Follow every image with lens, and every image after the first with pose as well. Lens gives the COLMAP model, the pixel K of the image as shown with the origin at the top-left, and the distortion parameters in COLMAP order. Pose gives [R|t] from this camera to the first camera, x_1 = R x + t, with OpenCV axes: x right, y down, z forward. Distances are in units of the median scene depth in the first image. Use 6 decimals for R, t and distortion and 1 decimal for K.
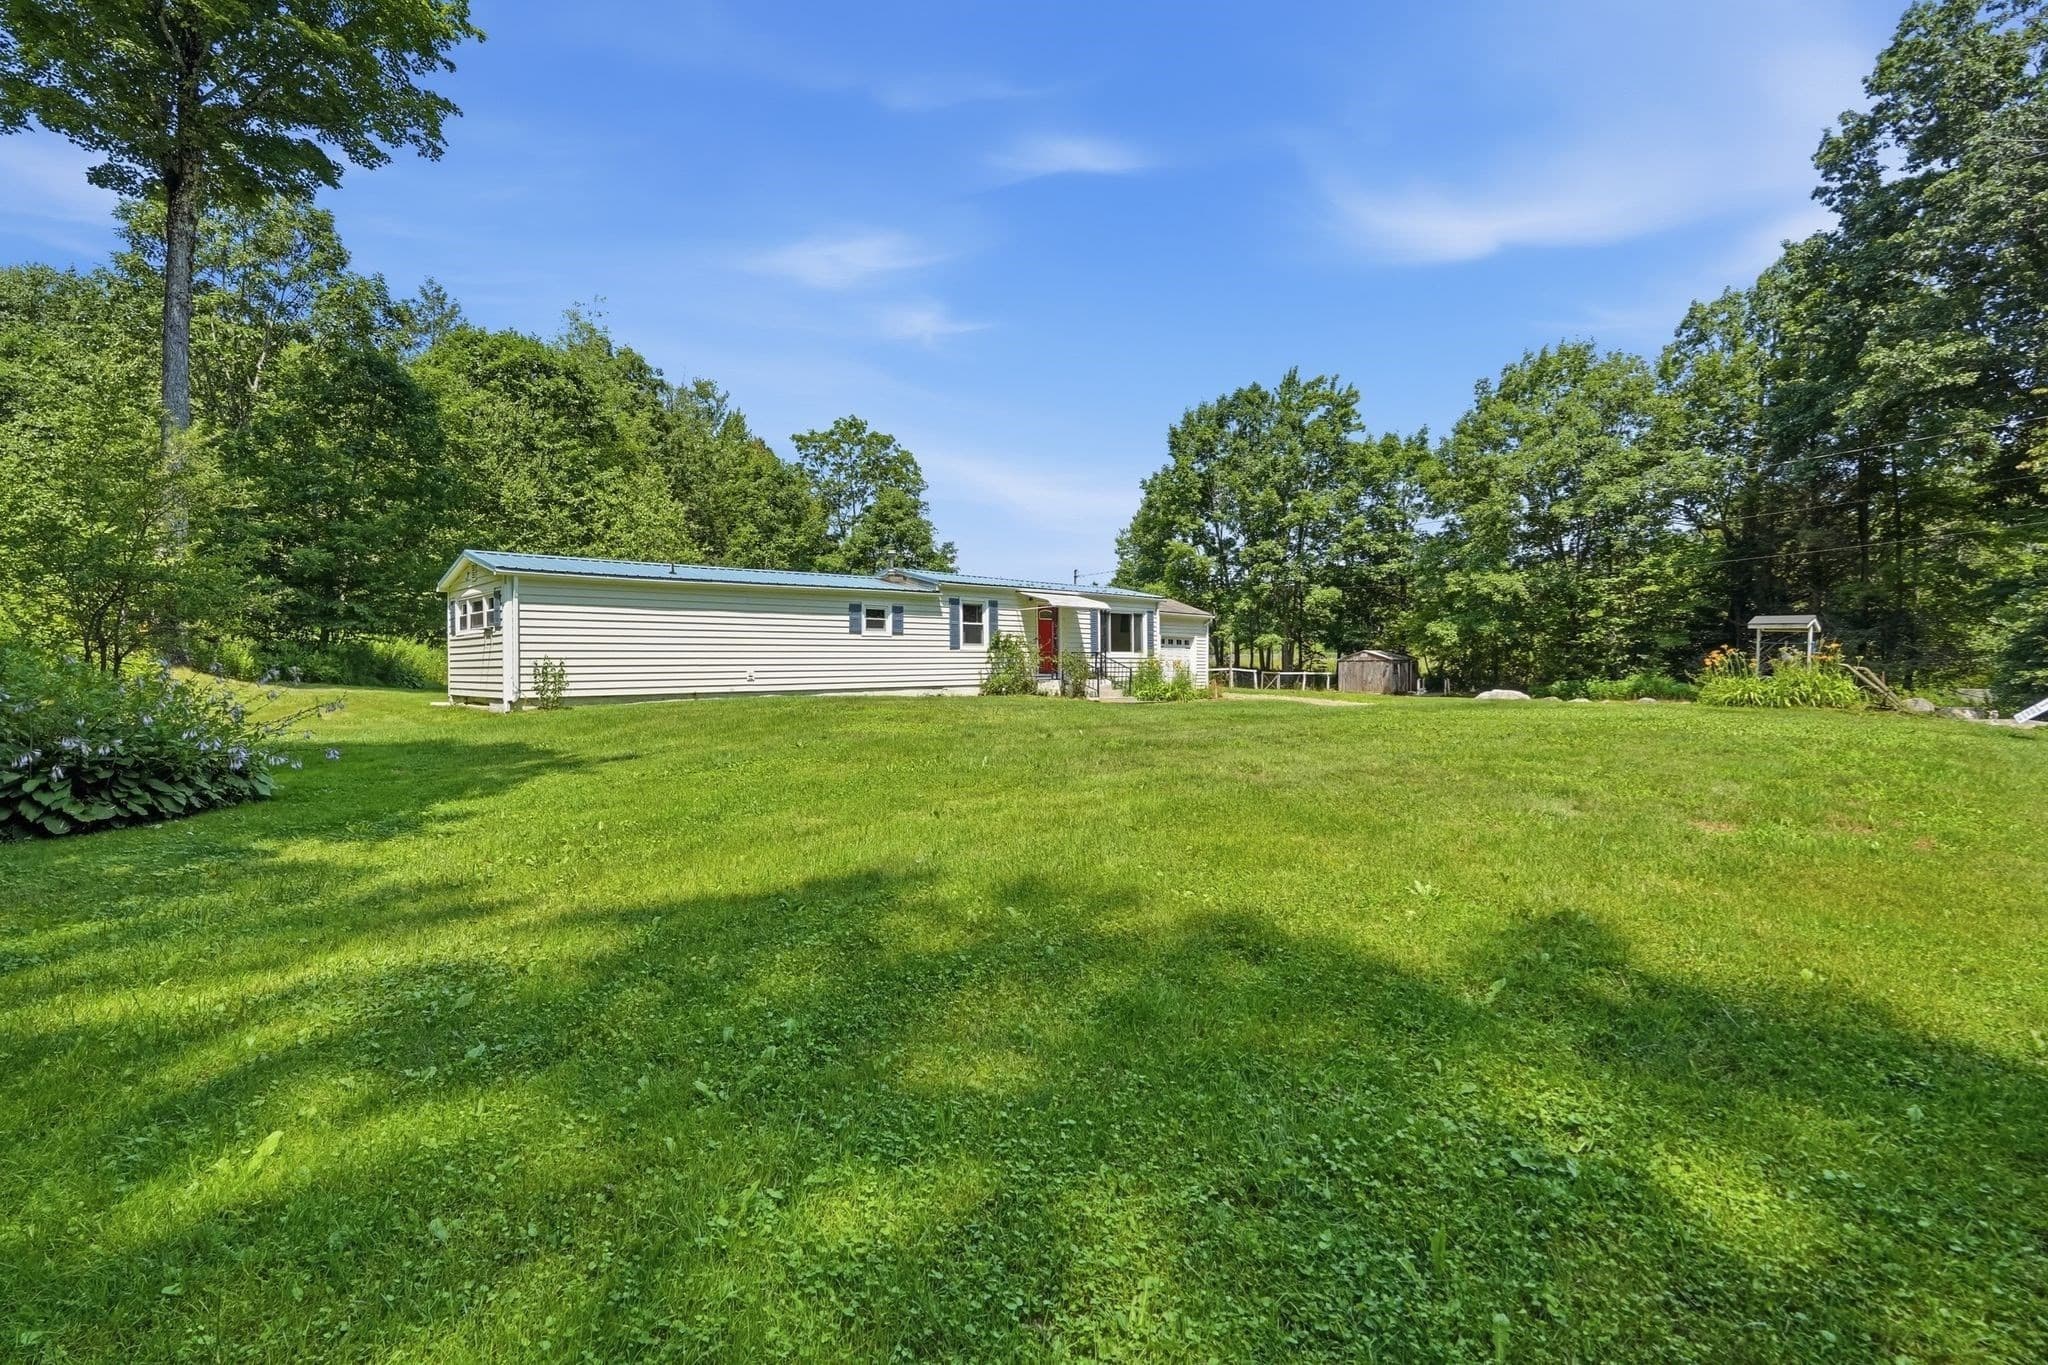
lens RADIAL K [[918.9, 0, 1016.5], [0, 918.9, 674.9], [0, 0, 1]] dist [-0.014356, 0.009114]
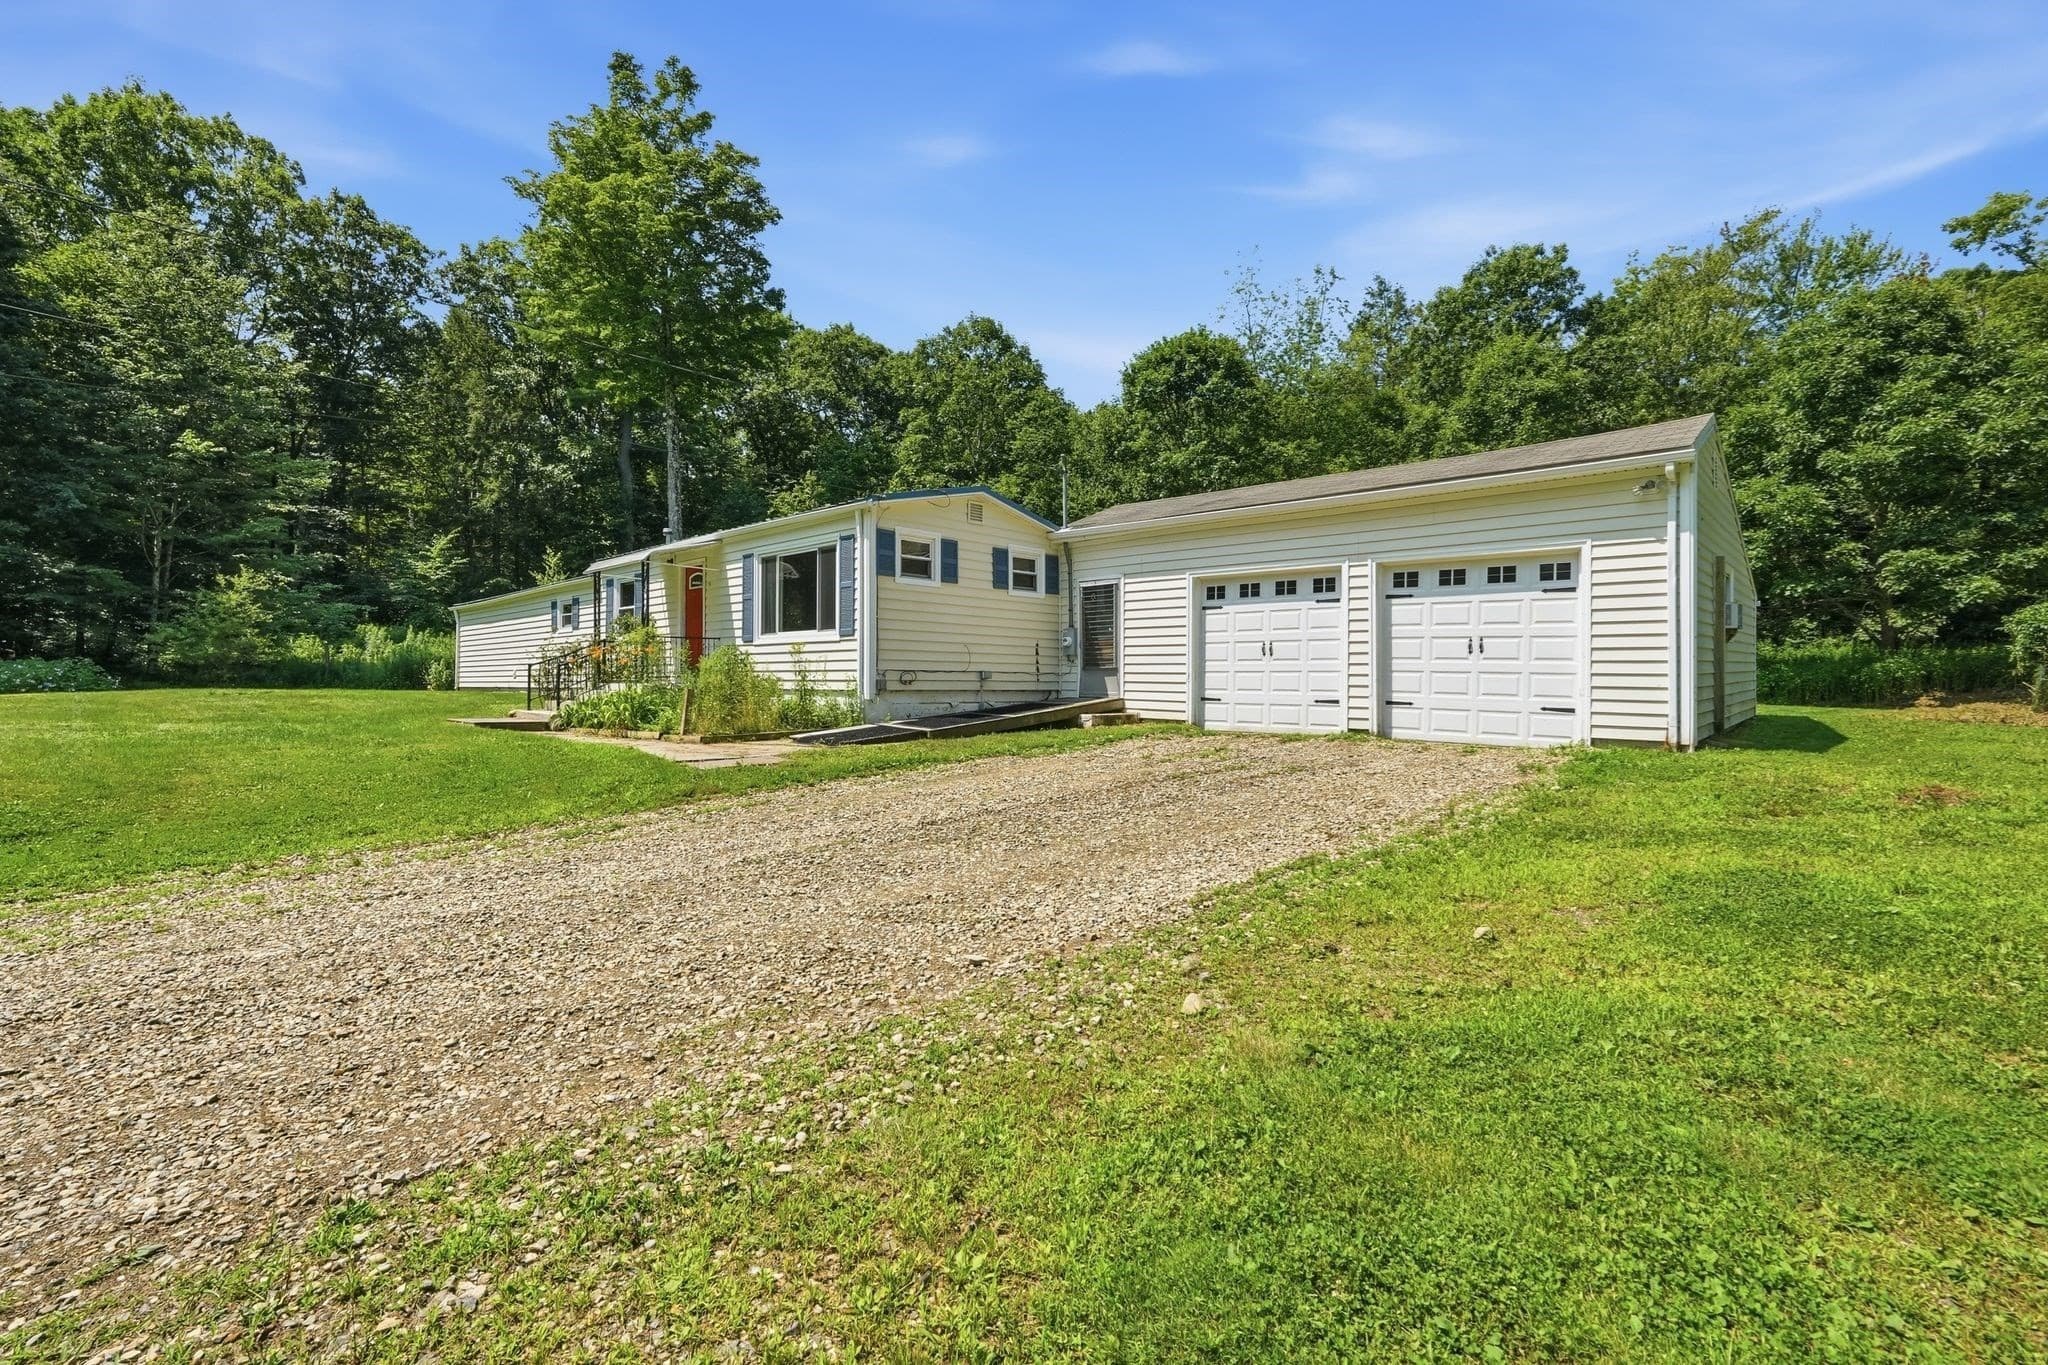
lens RADIAL K [[918.9, 0, 1016.5], [0, 918.9, 674.9], [0, 0, 1]] dist [-0.014356, 0.009114]
pose [[0.038122, -0.000244, -0.999273, 0.620883], [-0.008827, 0.999961, -0.000581, -0.002333], [0.999234, 0.008843, 0.038118, 1.111183]]
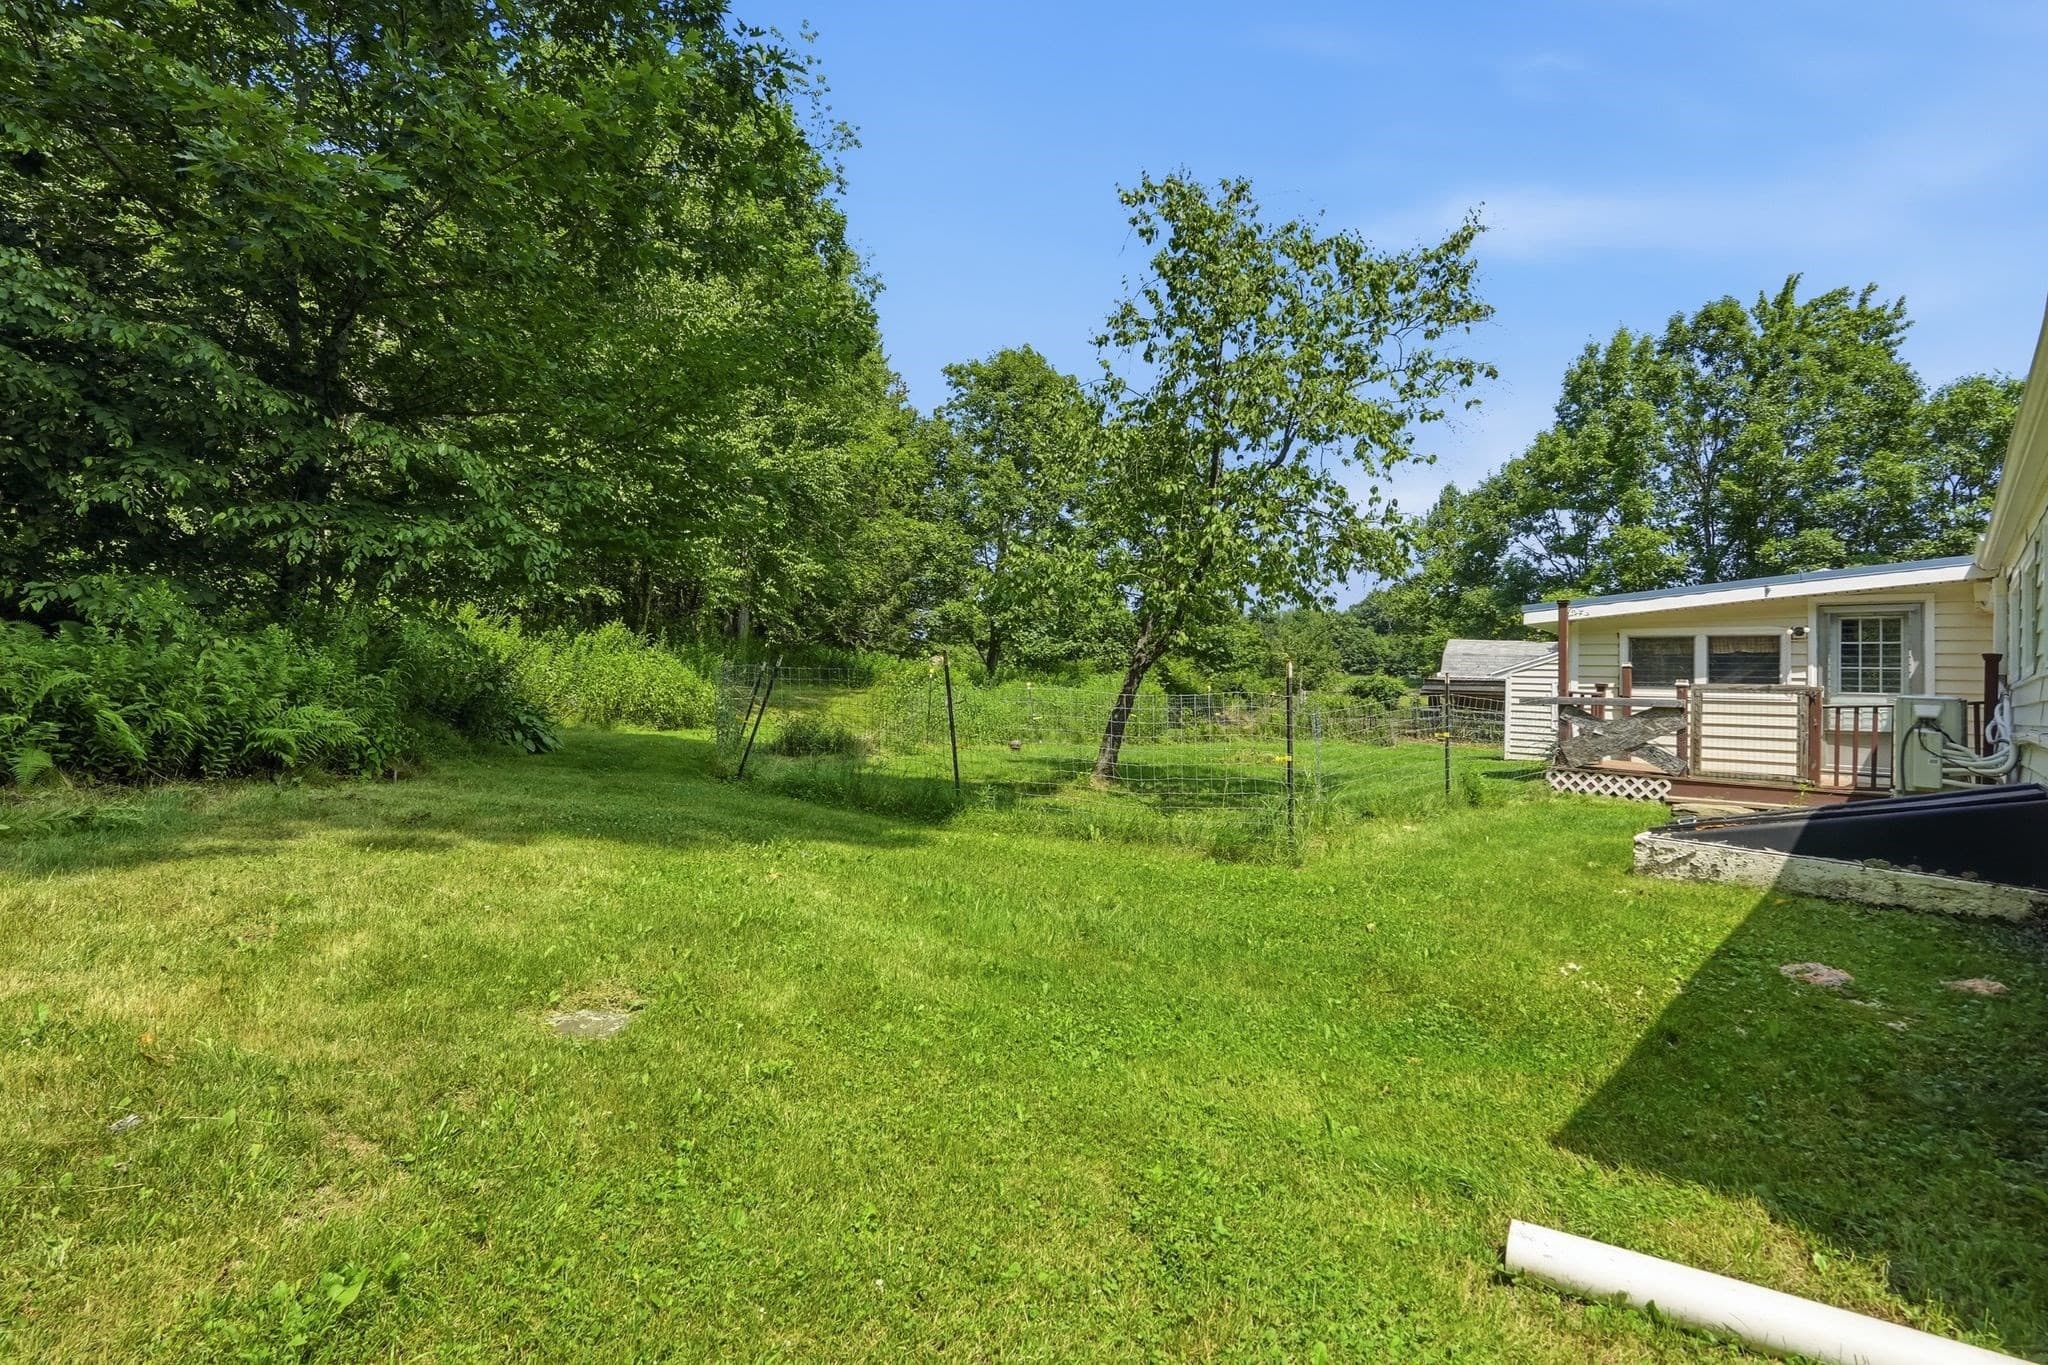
lens RADIAL K [[918.9, 0, 1016.5], [0, 918.9, 674.9], [0, 0, 1]] dist [-0.014356, 0.009114]
pose [[0.997698, 0.042971, 0.052467, -0.534904], [-0.041998, 0.998927, -0.019508, -0.016647], [-0.053249, 0.017260, 0.998432, 0.695027]]
